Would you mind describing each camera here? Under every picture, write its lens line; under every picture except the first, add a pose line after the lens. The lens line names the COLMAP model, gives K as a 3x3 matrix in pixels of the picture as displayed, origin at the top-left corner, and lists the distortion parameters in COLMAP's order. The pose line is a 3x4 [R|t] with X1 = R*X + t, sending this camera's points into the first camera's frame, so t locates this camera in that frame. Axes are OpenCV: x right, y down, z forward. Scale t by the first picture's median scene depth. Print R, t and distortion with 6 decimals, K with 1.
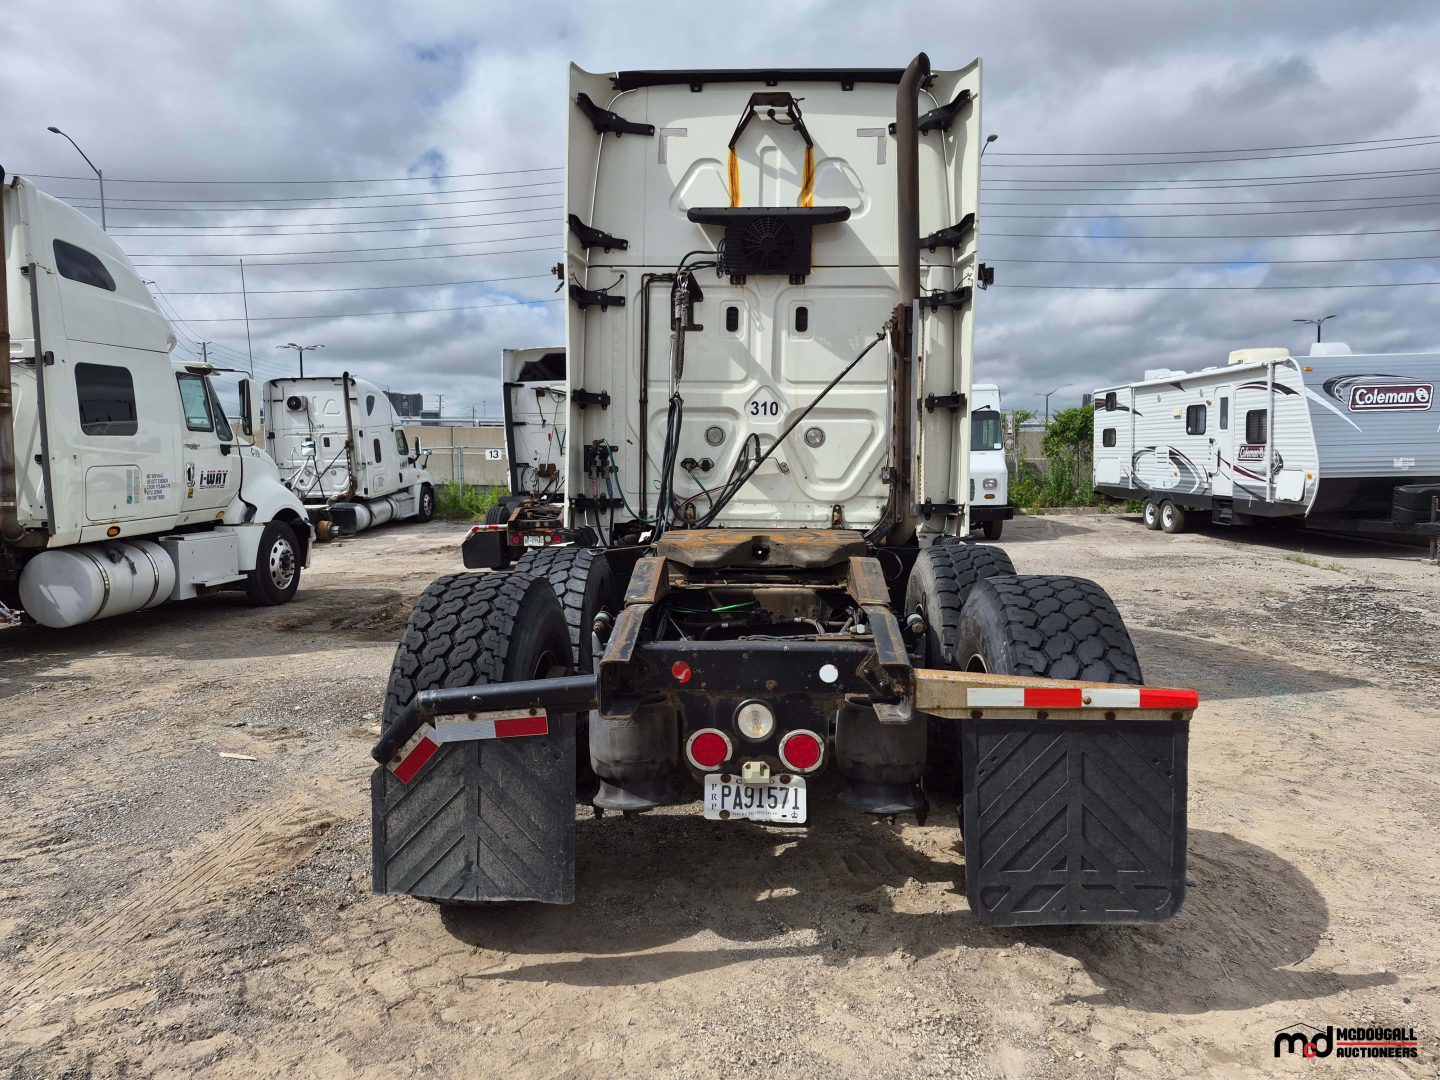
lens RADIAL K [[1018.7, 0, 706.8], [0, 1018.7, 554.2], [0, 0, 1]] dist [0.071449, -0.070259]
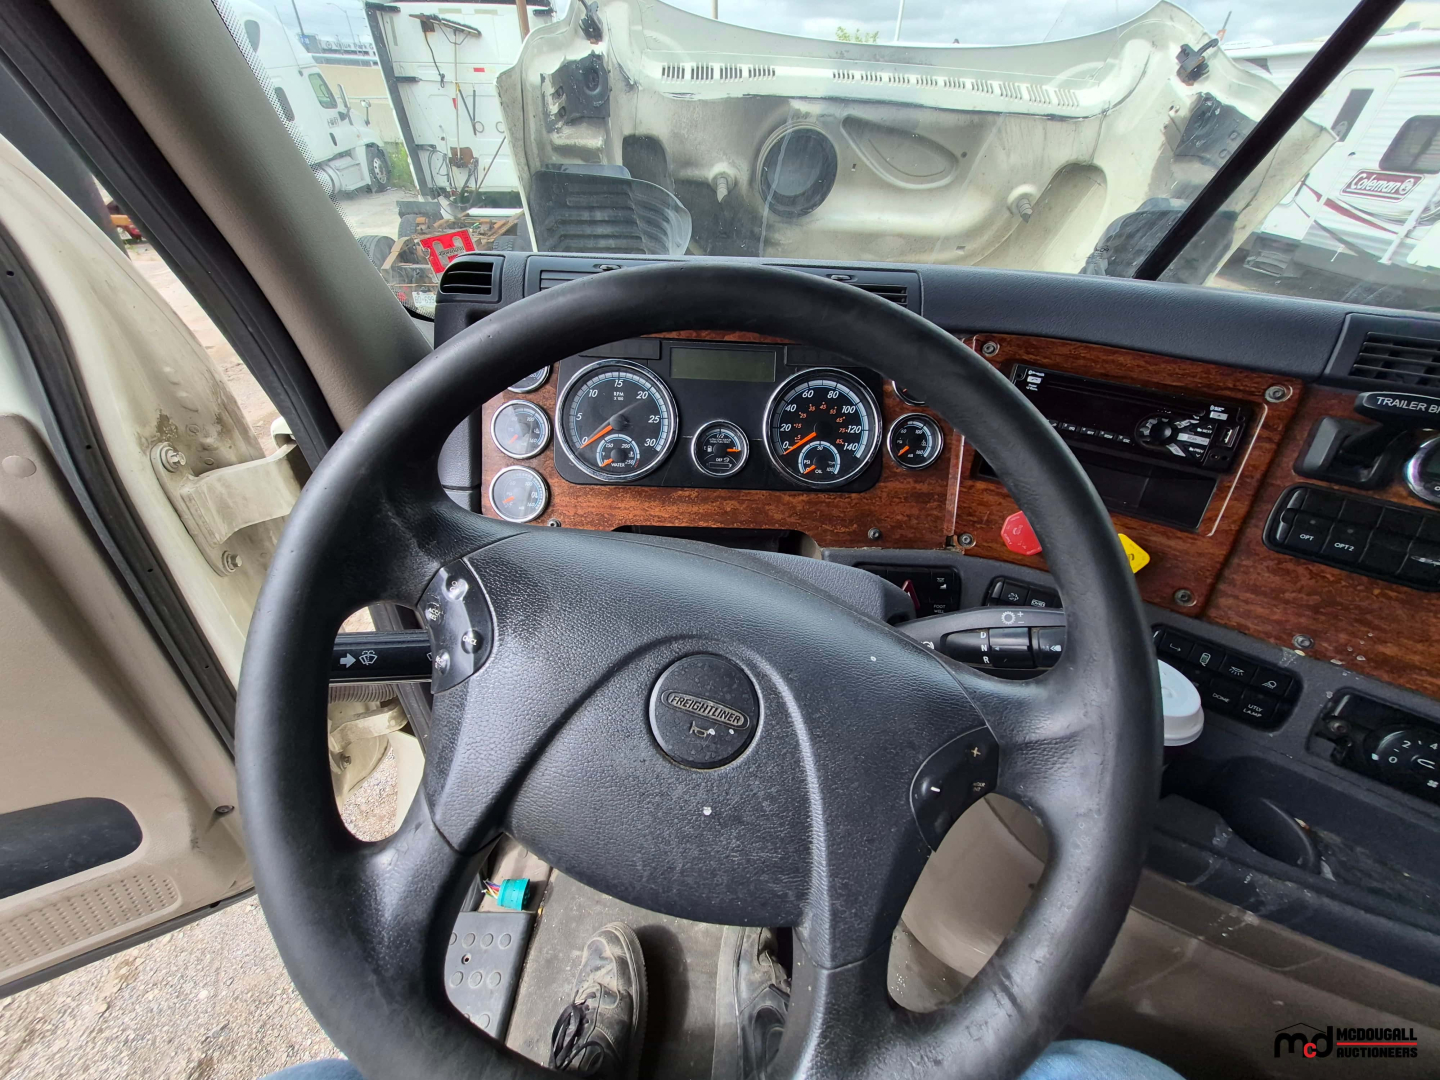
lens RADIAL K [[570.2, 0, 721.8], [0, 570.2, 538.4], [0, 0, 1]] dist [0.000093, 0.000570]
pose [[0.995834, -0.021208, 0.088685, -0.008882], [-0.029533, 0.845142, 0.533726, -0.224155], [-0.086271, -0.534122, 0.840994, 1.388673]]
